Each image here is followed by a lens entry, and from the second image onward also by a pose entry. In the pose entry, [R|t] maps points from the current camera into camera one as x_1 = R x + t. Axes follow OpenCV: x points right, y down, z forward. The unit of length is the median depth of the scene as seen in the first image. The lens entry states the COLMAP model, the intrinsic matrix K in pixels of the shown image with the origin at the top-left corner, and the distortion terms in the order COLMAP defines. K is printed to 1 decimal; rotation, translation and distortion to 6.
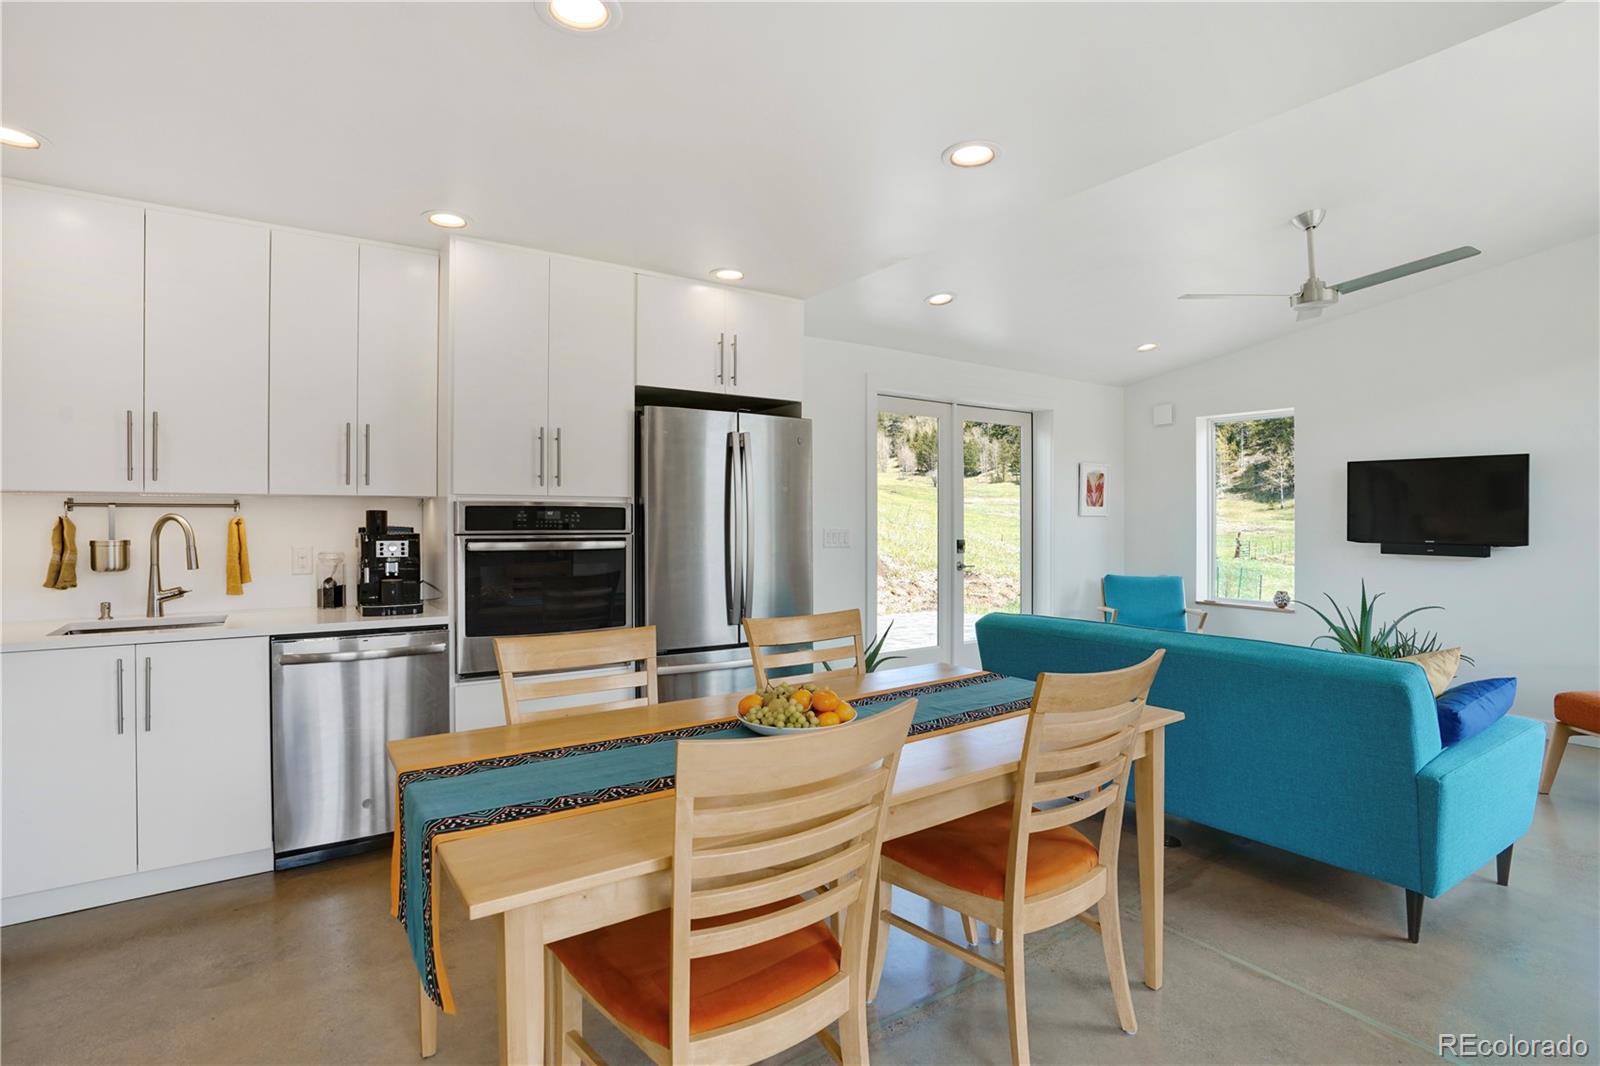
lens RADIAL K [[813.8, 0, 800.0], [0, 813.8, 533.0], [0, 0, 1]] dist [-0.021056, 0.002128]
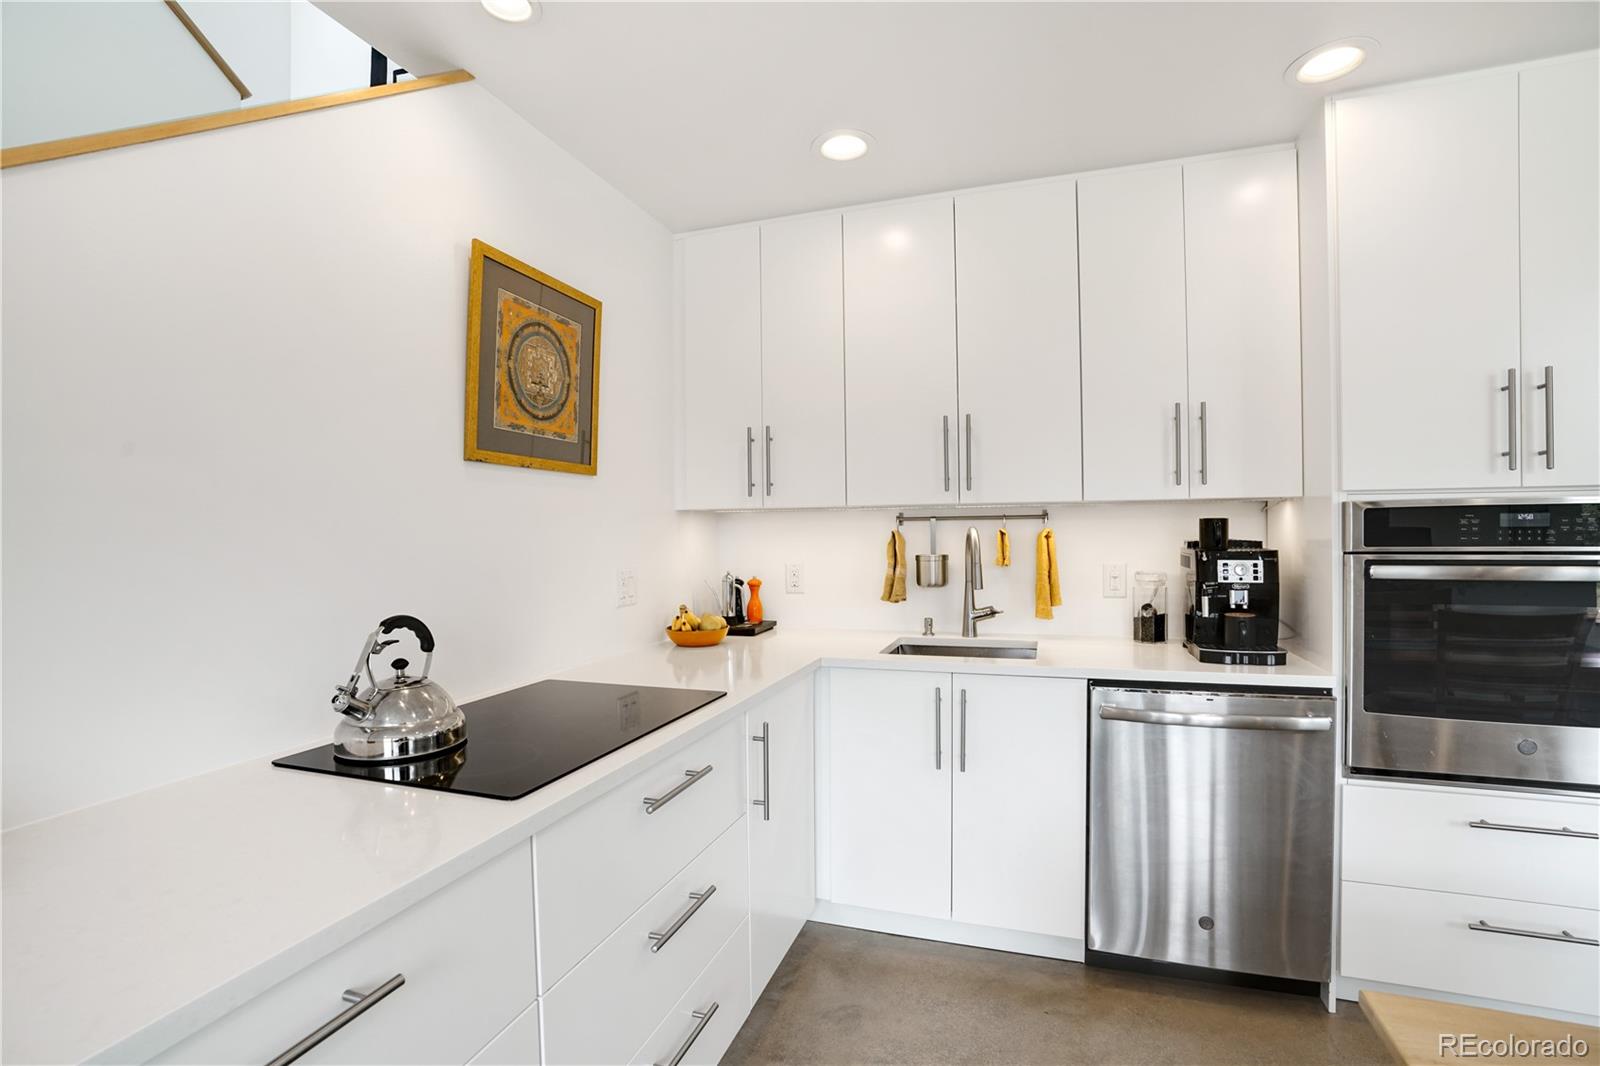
lens RADIAL K [[747.7, 0, 800.0], [0, 747.7, 533.0], [0, 0, 1]] dist [-0.001058, 0.000239]
pose [[0.622088, -0.007749, -0.782909, -0.230241], [0.001204, 0.999959, -0.008941, -0.009009], [0.782946, 0.004619, 0.622072, 0.286789]]
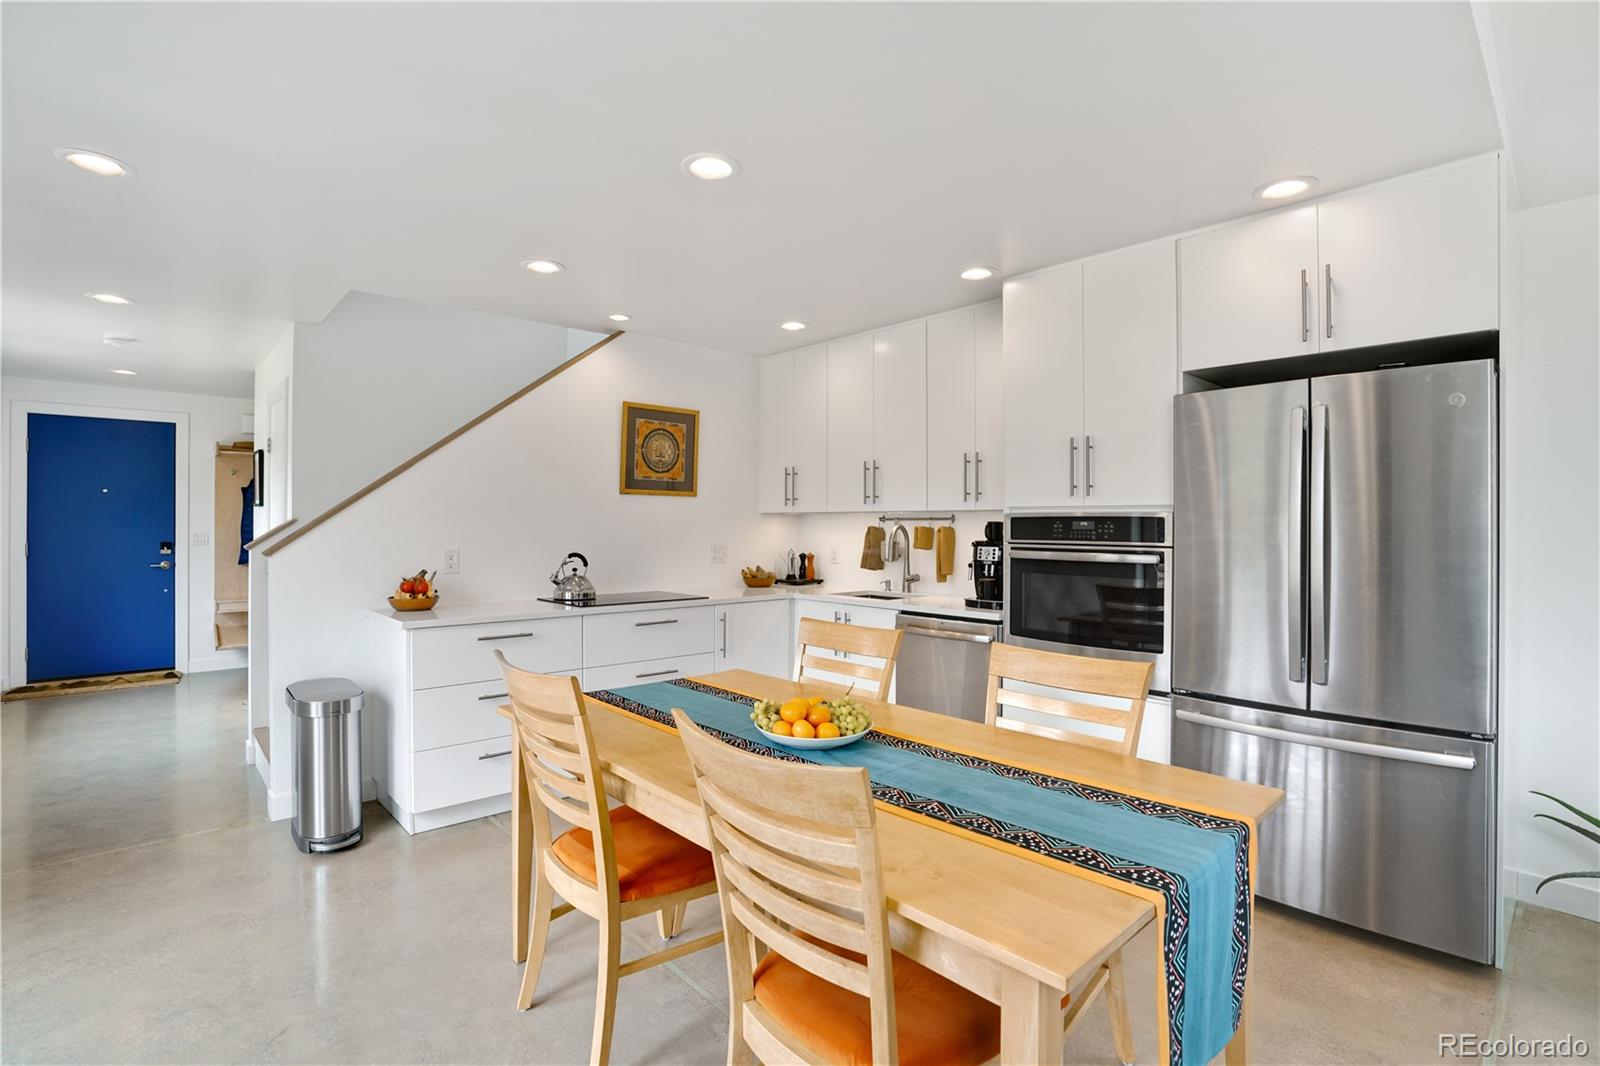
lens RADIAL K [[813.8, 0, 800.0], [0, 813.8, 533.0], [0, 0, 1]] dist [-0.021056, 0.002128]
pose [[0.128735, 0.008103, -0.991646, 0.665418], [-0.019717, 0.999790, 0.005610, -0.012478], [0.991483, 0.018830, 0.128868, 0.571369]]
